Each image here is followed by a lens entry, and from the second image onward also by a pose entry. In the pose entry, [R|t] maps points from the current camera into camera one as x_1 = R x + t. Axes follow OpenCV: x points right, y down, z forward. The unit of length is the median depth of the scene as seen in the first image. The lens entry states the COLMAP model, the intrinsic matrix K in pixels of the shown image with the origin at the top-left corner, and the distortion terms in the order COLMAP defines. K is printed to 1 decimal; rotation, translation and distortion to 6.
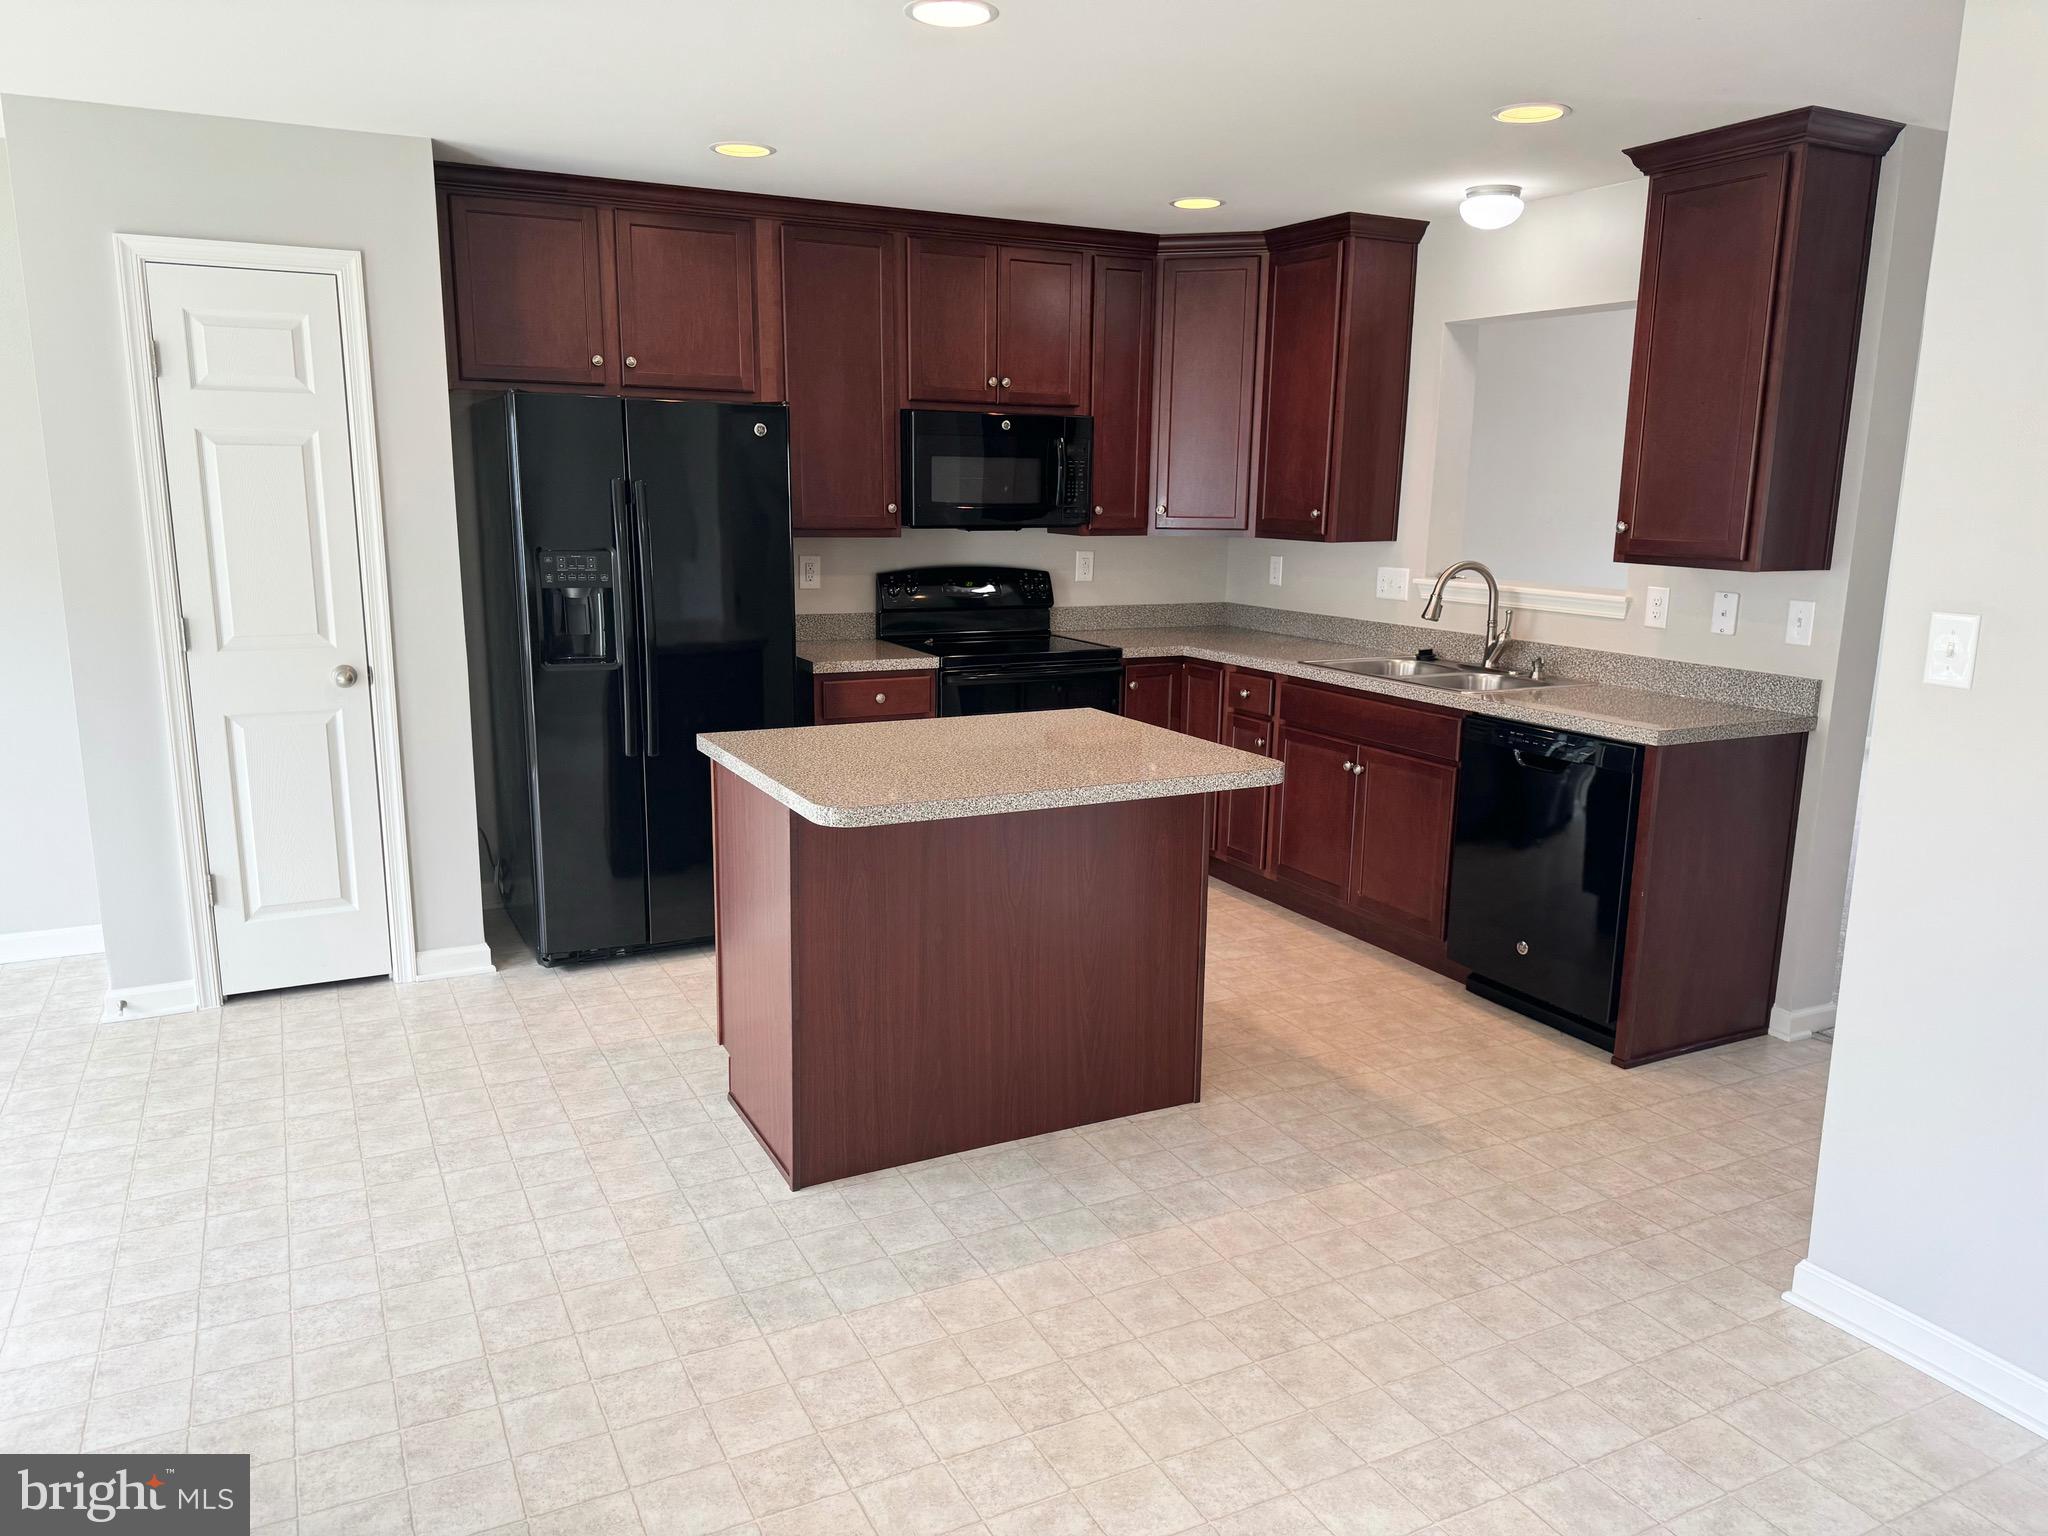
lens RADIAL K [[1442.3, 0, 1039.6], [0, 1442.3, 761.1], [0, 0, 1]] dist [0.058320, -0.074568]
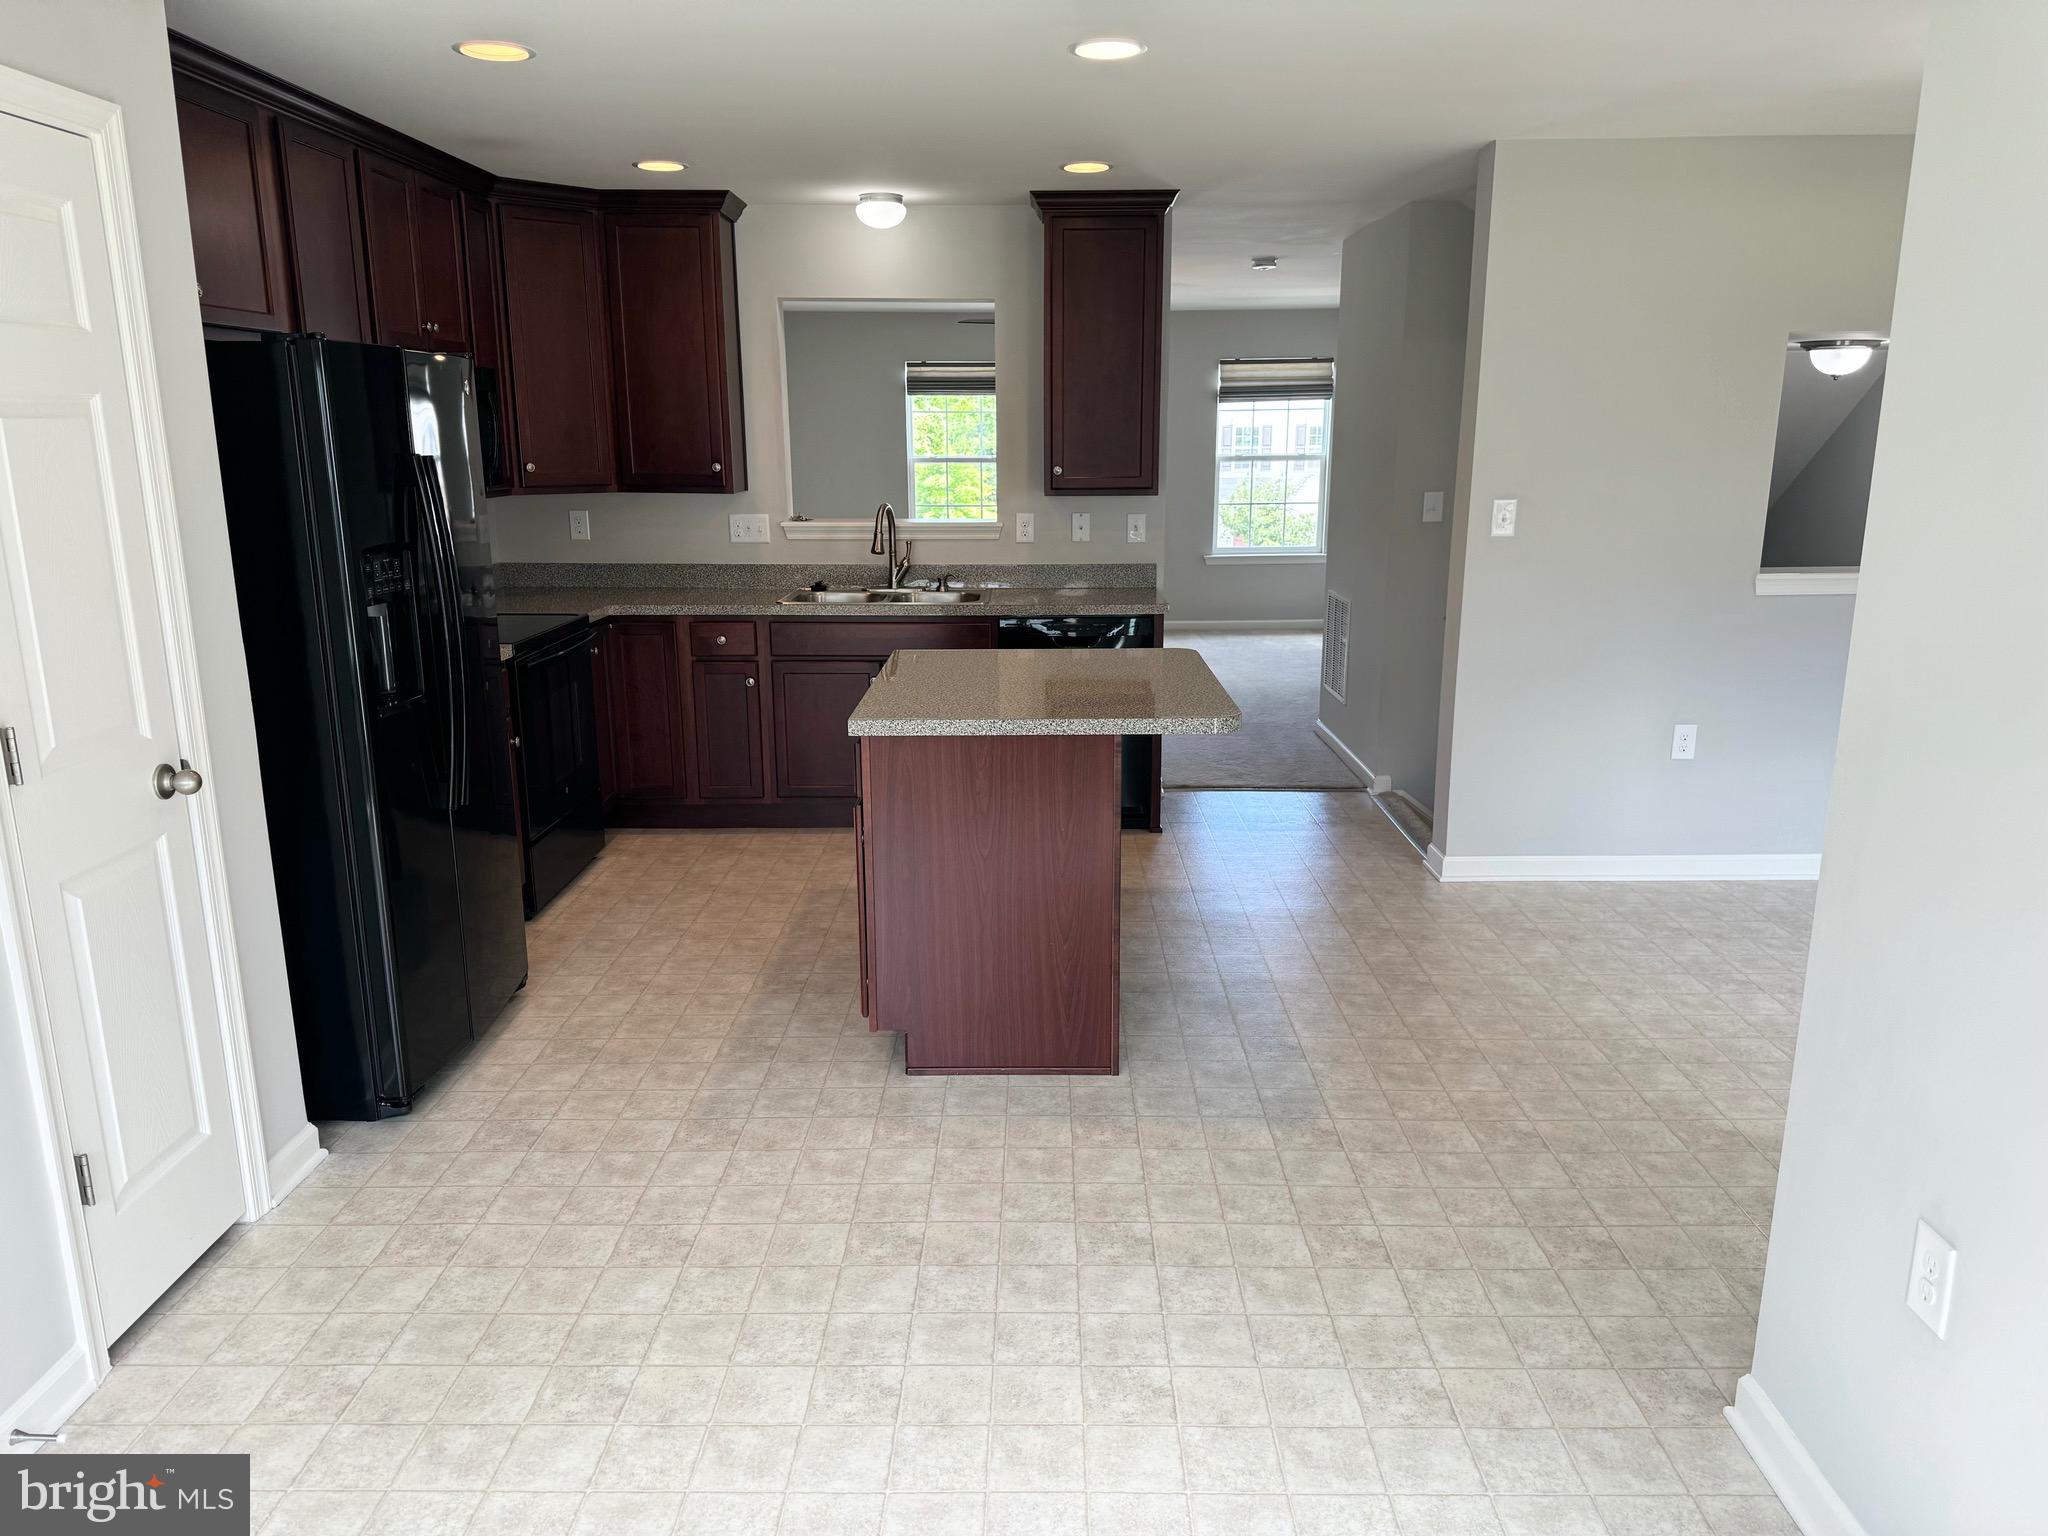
lens RADIAL K [[1442.3, 0, 1030.5], [0, 1442.3, 723.9], [0, 0, 1]] dist [0.058320, -0.074568]
pose [[0.467302, -0.188672, 0.863732, -0.873370], [0.179197, 0.976898, 0.116442, -0.089401], [-0.865747, 0.100364, 0.490315, 0.371410]]
